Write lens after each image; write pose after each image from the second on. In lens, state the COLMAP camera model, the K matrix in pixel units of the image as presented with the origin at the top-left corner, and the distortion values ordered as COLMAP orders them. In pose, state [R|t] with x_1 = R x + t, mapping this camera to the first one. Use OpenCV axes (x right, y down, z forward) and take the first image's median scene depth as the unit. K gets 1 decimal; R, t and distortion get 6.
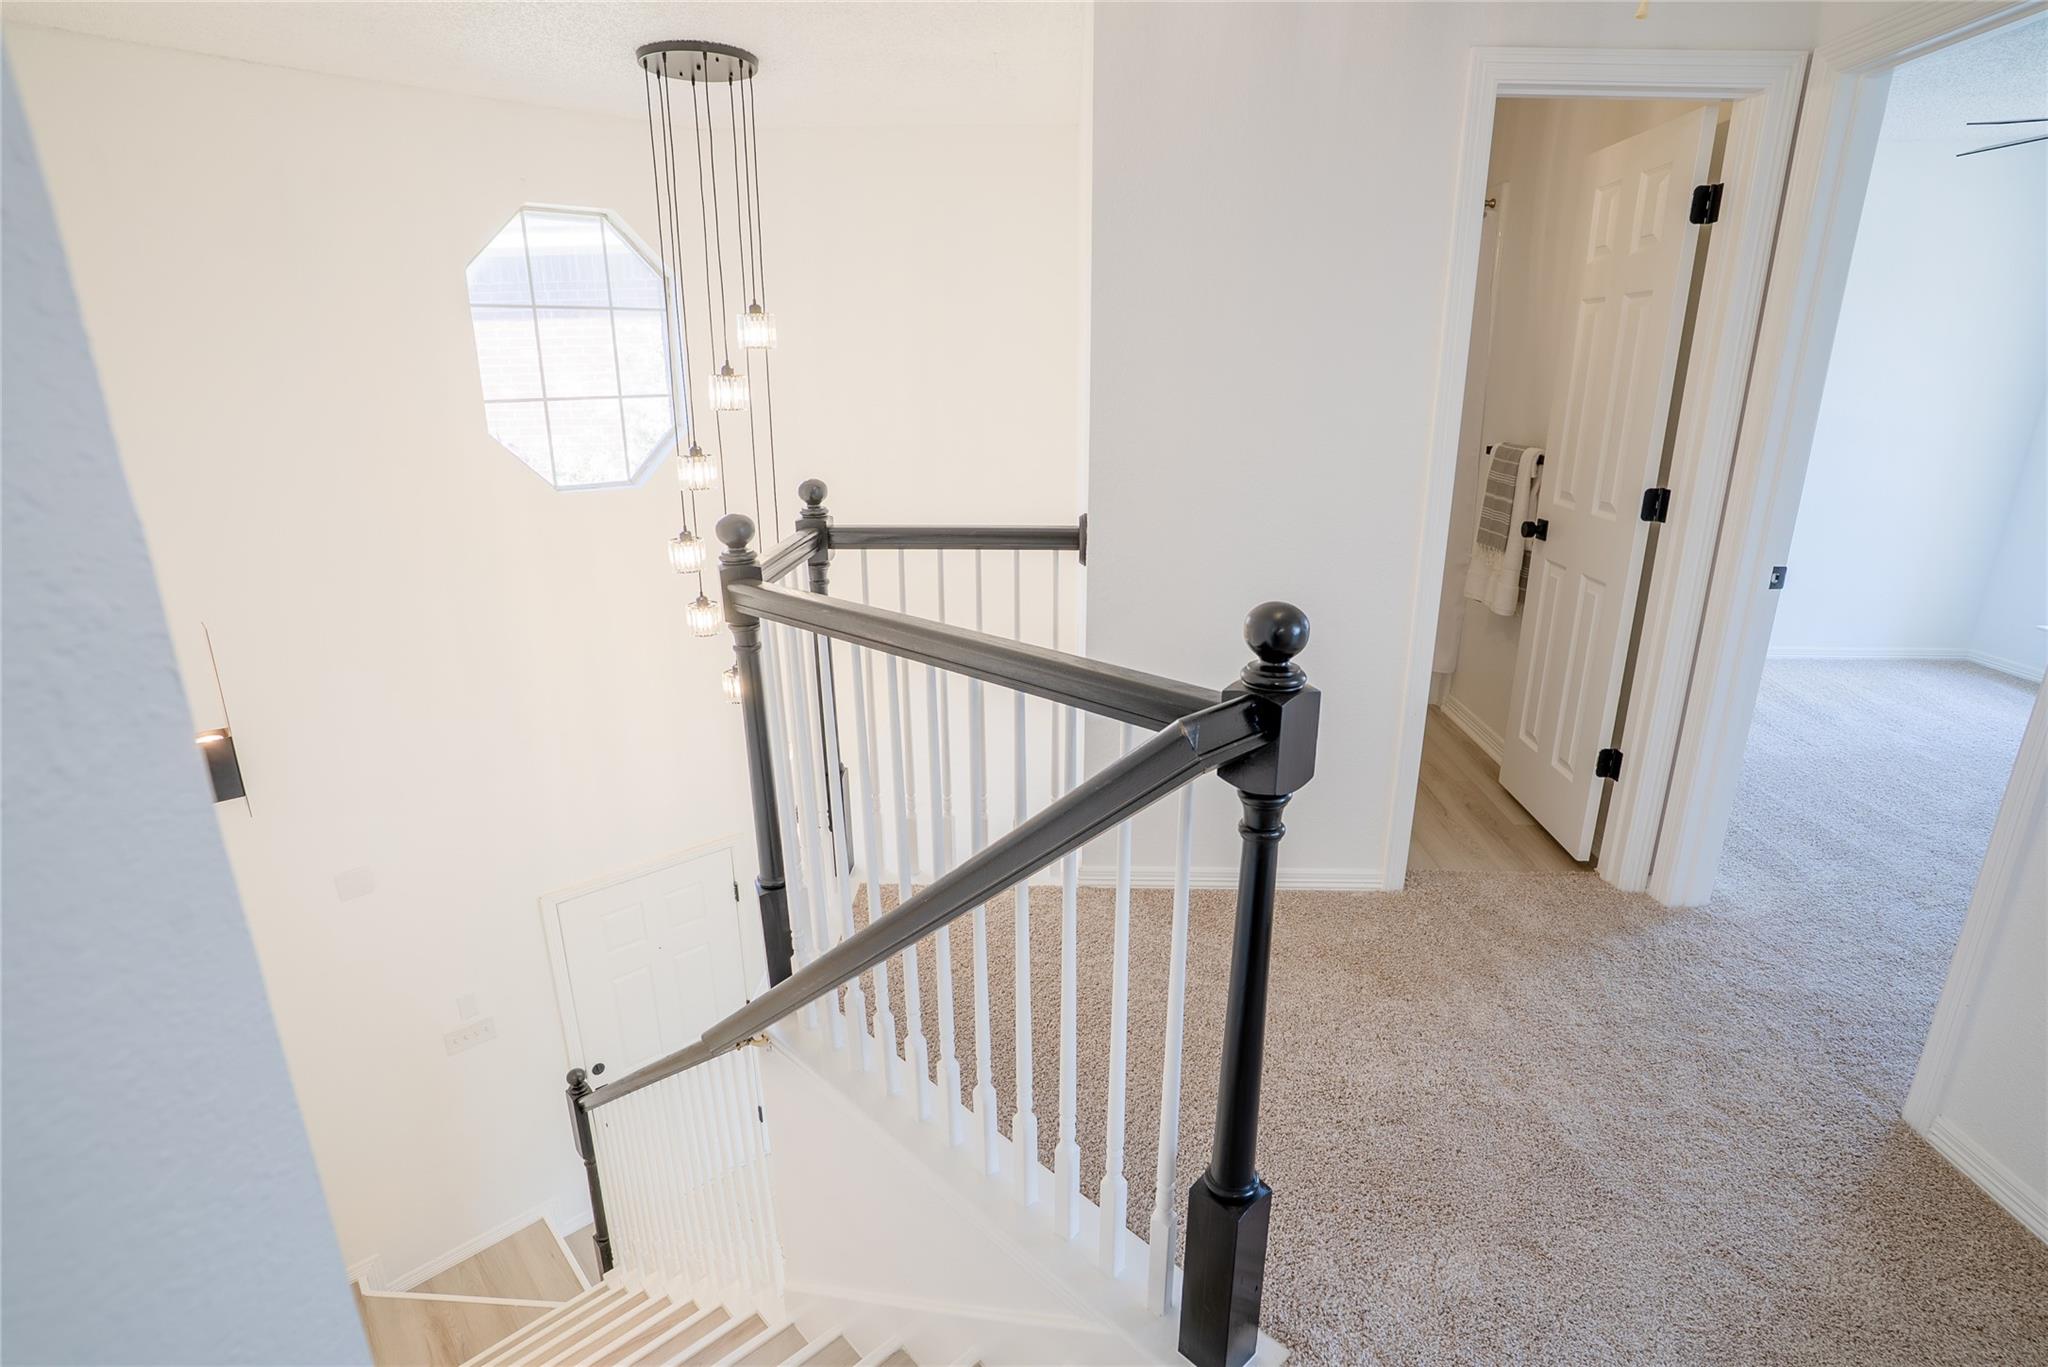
lens RADIAL K [[1019.7, 0, 1030.6], [0, 1019.7, 684.0], [0, 0, 1]] dist [-0.073428, 0.032602]
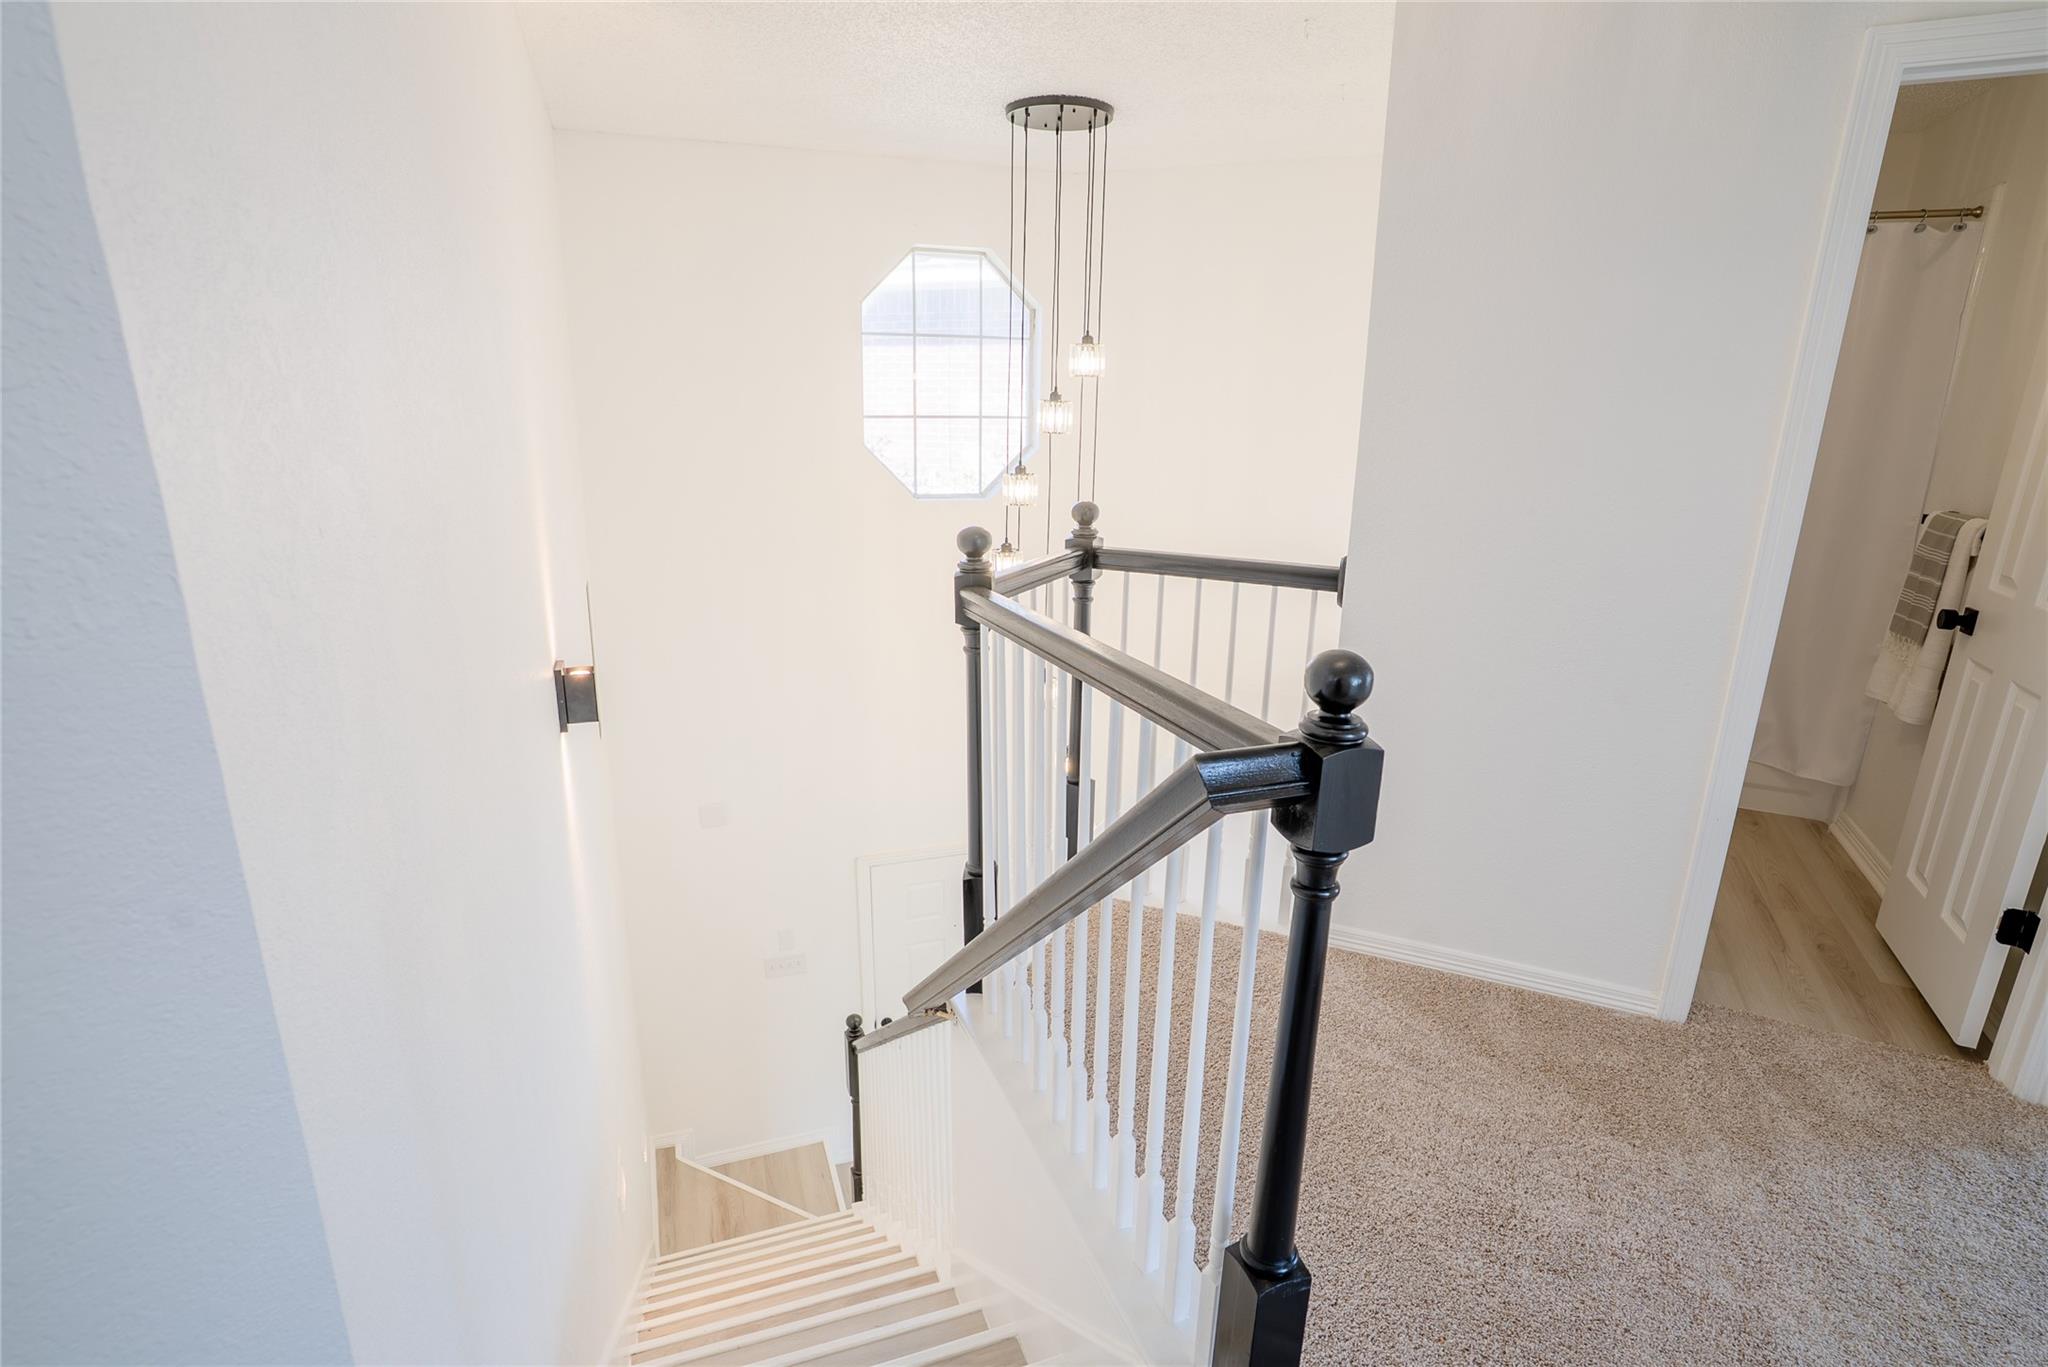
lens RADIAL K [[1019.7, 0, 1019.7], [0, 1019.7, 682.1], [0, 0, 1]] dist [-0.073428, 0.032602]
pose [[0.919018, 0.123821, -0.374265, 0.140038], [-0.134575, 0.990900, -0.002624, -0.003575], [0.370534, 0.052778, 0.927318, 0.003820]]
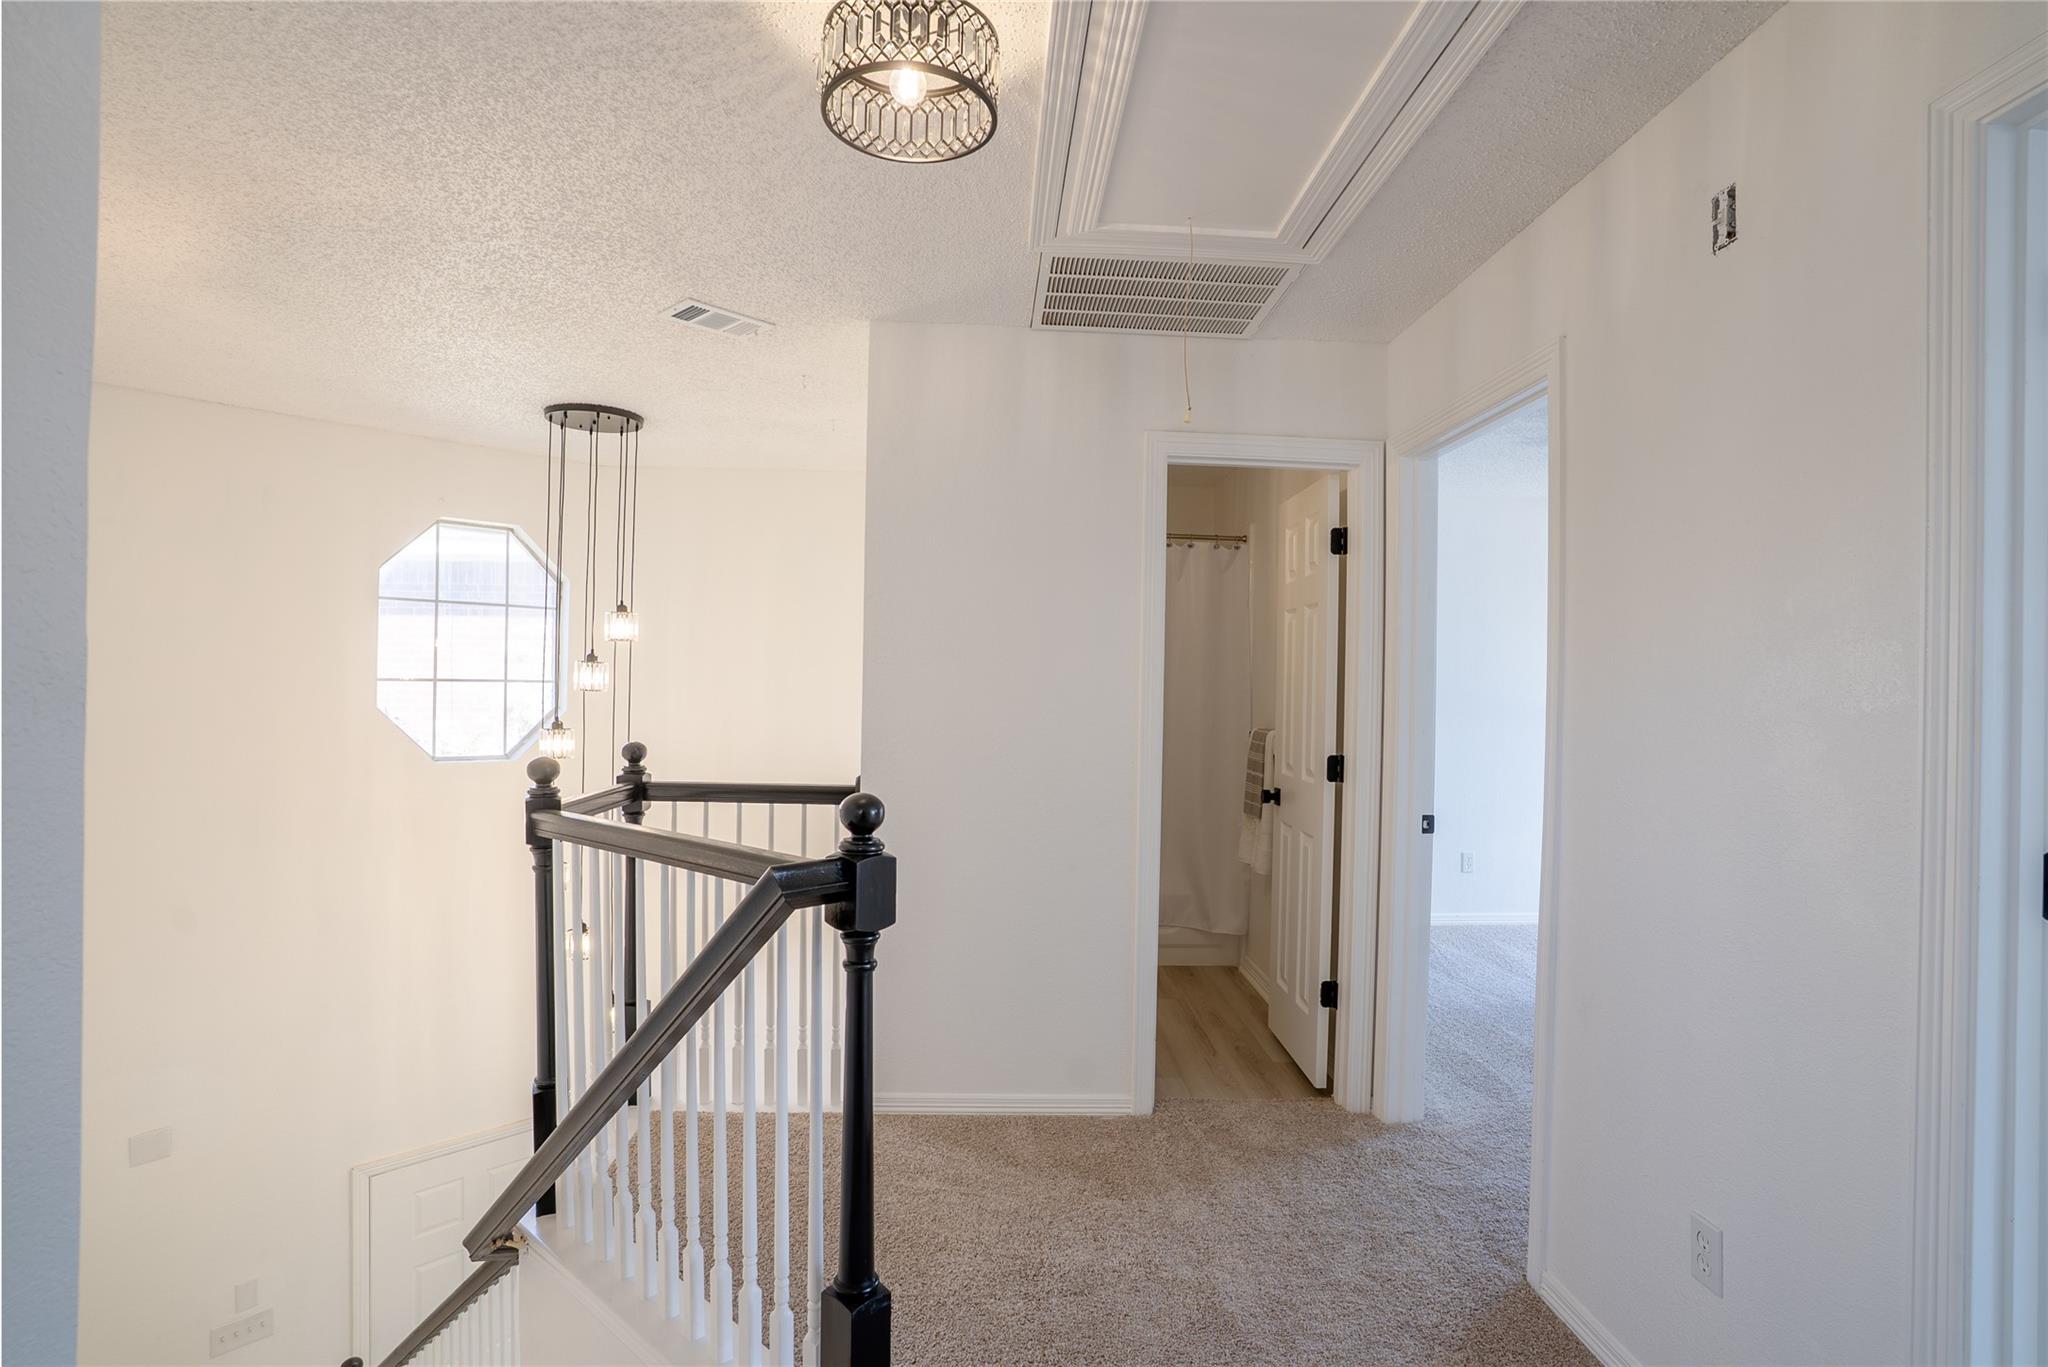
lens RADIAL K [[1019.7, 0, 1032.1], [0, 1019.7, 679.1], [0, 0, 1]] dist [-0.073428, 0.032602]
pose [[0.997002, 0.018003, 0.075246, 0.159884], [0.005380, 0.954065, -0.299550, 0.085680], [-0.077183, 0.299057, 0.951109, -0.187347]]
